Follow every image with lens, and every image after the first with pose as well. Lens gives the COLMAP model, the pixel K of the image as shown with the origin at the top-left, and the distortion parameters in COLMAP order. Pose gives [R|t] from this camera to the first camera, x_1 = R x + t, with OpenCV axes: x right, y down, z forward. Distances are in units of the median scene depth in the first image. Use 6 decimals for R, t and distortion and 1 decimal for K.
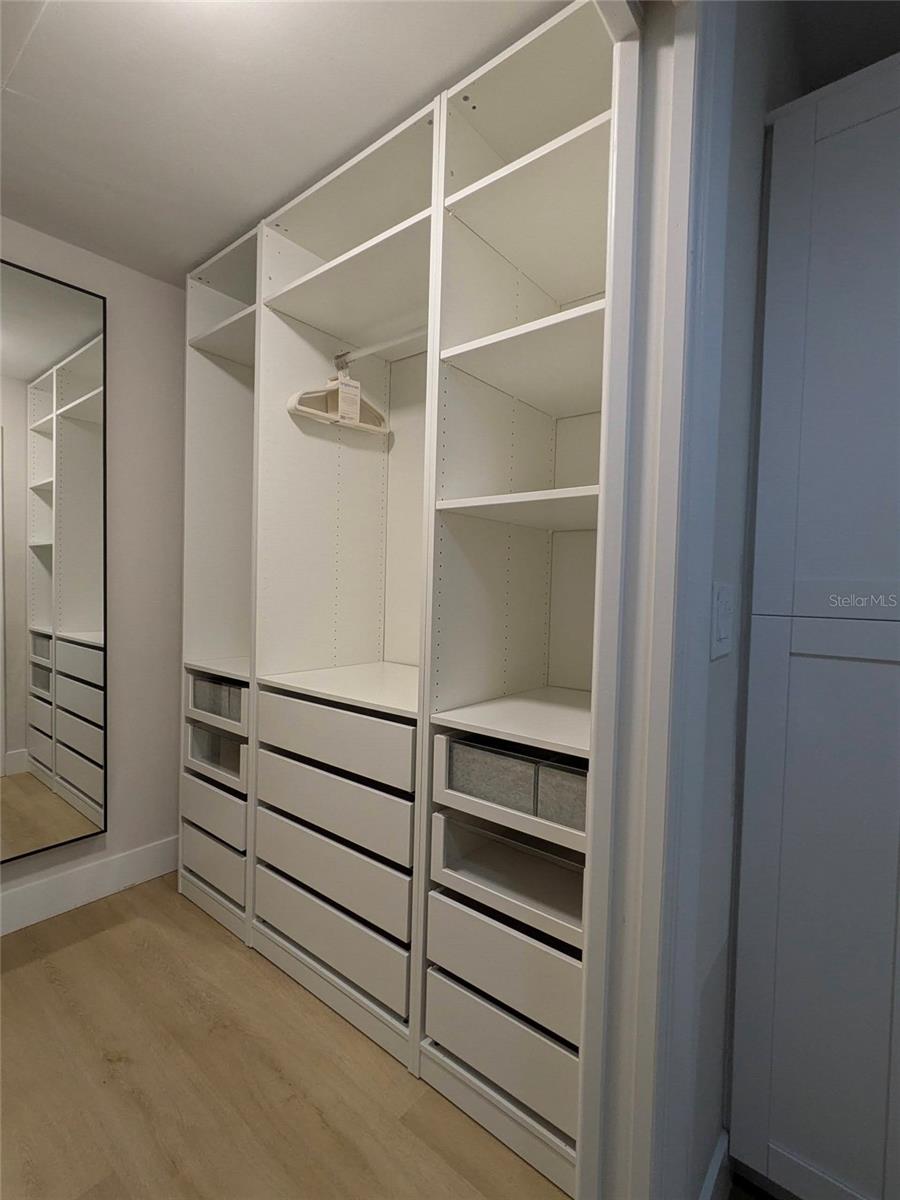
lens RADIAL K [[551.0, 0, 444.0], [0, 551.0, 604.8], [0, 0, 1]] dist [0.003328, 0.000529]
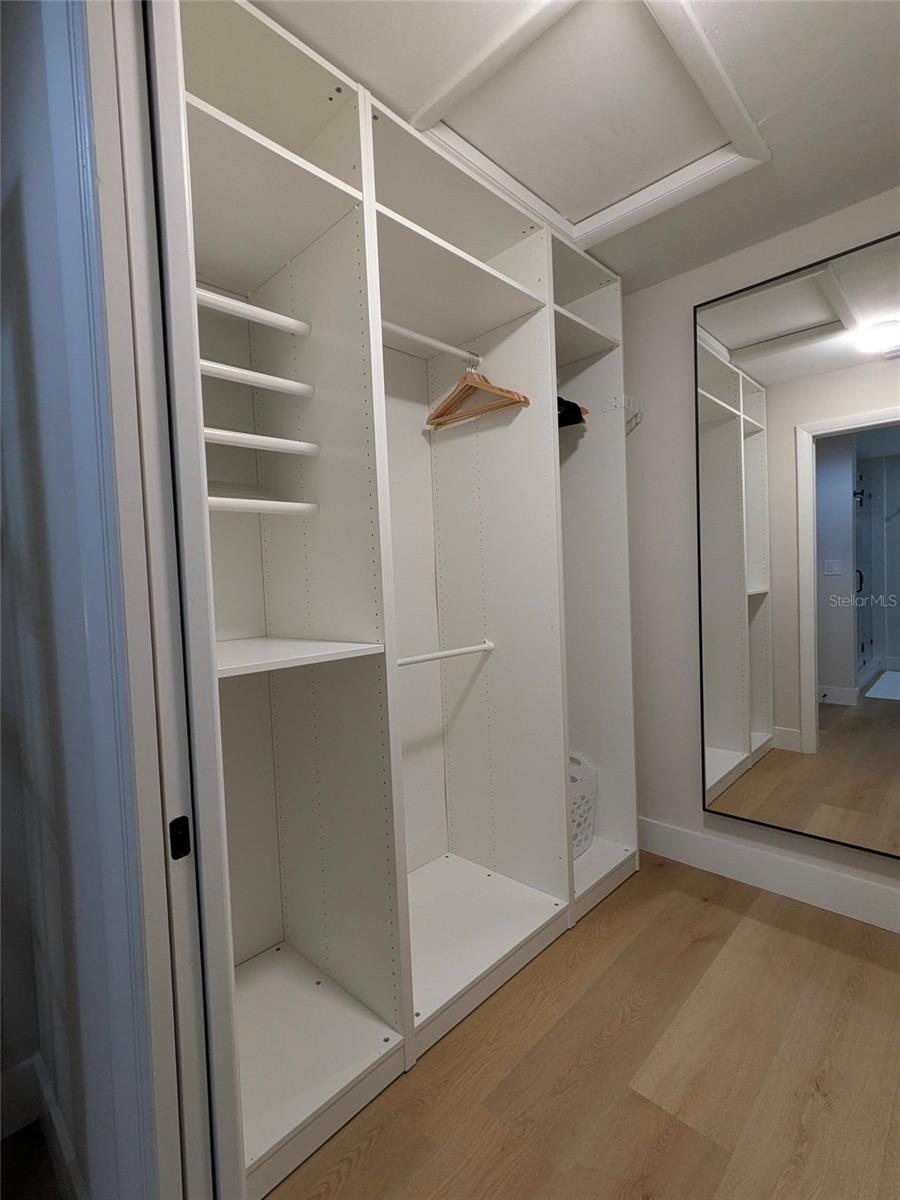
lens RADIAL K [[551.0, 0, 444.4], [0, 551.0, 594.4], [0, 0, 1]] dist [0.003328, 0.000529]
pose [[-0.098869, 0.012815, -0.995018, 0.368822], [-0.002723, 0.999910, 0.013149, -0.009362], [0.995097, 0.004009, -0.098825, 0.466610]]
